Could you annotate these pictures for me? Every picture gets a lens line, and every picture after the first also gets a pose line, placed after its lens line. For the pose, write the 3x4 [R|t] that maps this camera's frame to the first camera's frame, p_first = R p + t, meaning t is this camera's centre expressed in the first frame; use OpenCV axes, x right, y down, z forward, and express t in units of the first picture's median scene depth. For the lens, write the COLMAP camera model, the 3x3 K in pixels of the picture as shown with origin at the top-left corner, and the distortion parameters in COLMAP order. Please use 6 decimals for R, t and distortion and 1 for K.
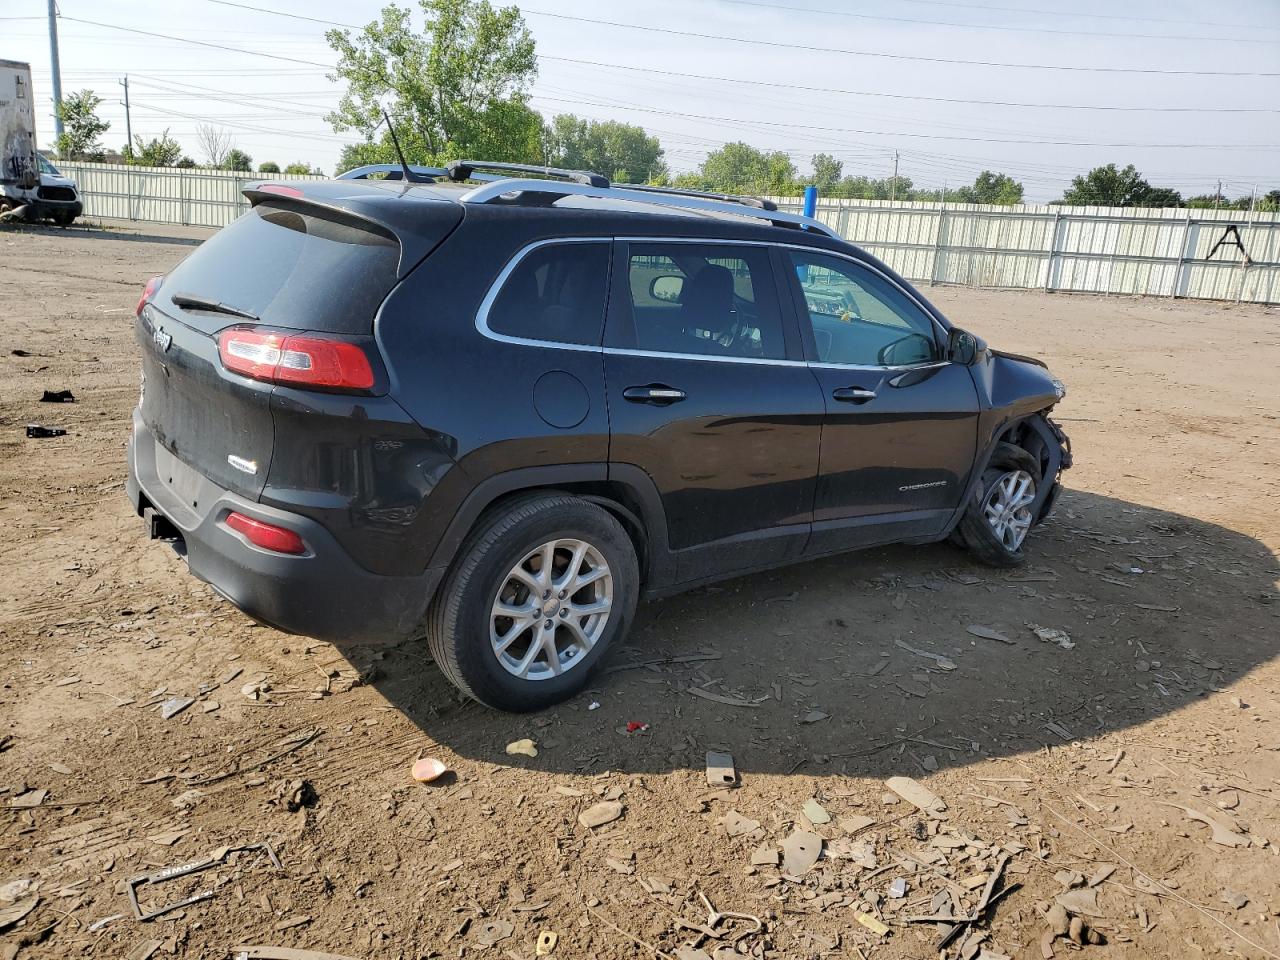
lens RADIAL K [[1013.7, 0, 639.3], [0, 1013.7, 480.8], [0, 0, 1]] dist [0.006167, 0.009711]
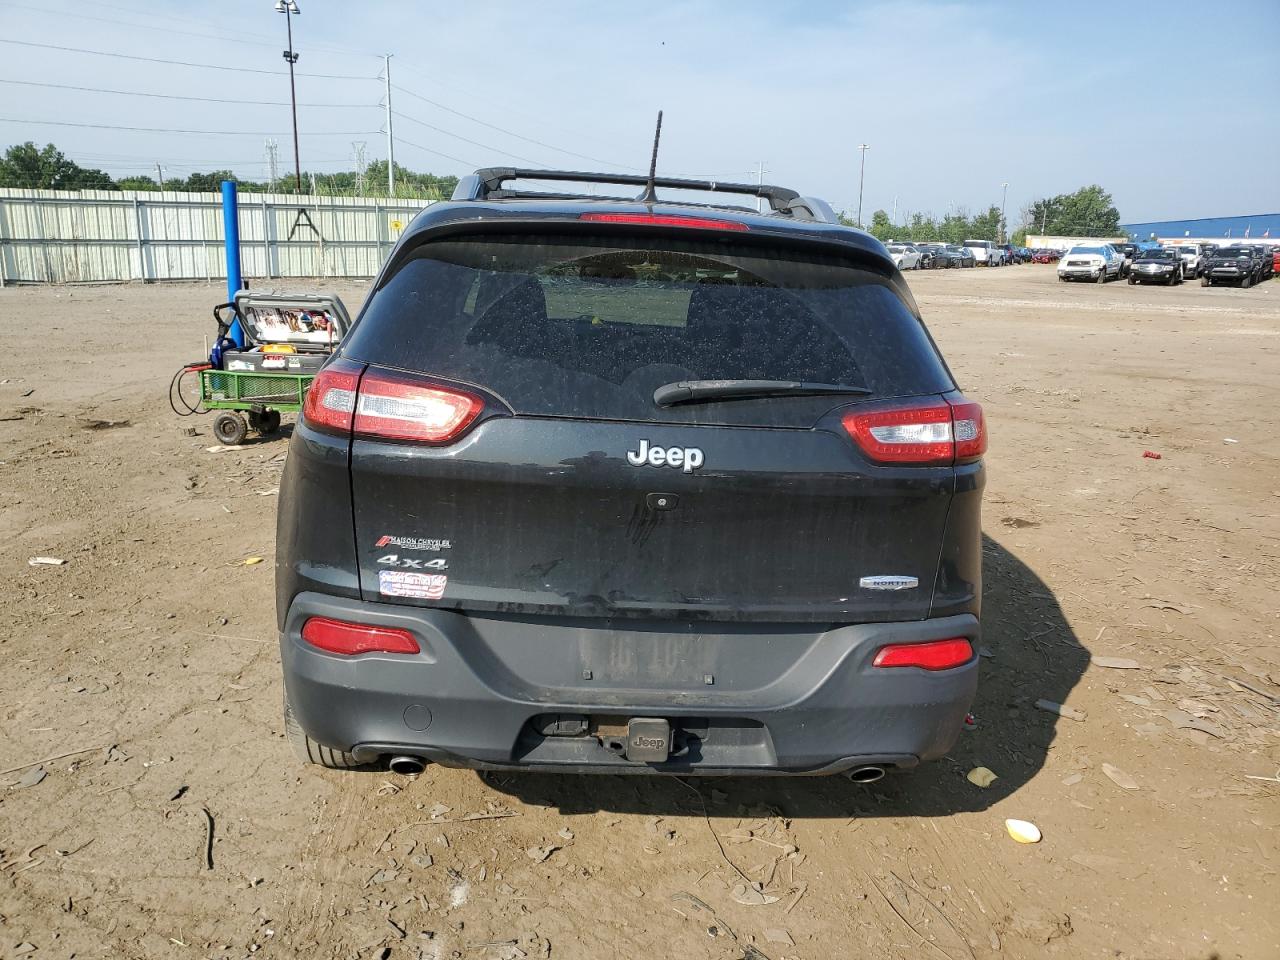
lens RADIAL K [[1013.7, 0, 637.0], [0, 1013.7, 484.4], [0, 0, 1]] dist [0.006167, 0.009711]
pose [[0.573343, -0.238049, 0.783971, -0.125720], [0.221315, 0.966288, 0.131555, -0.026778], [-0.788858, 0.098078, 0.606698, 0.078989]]
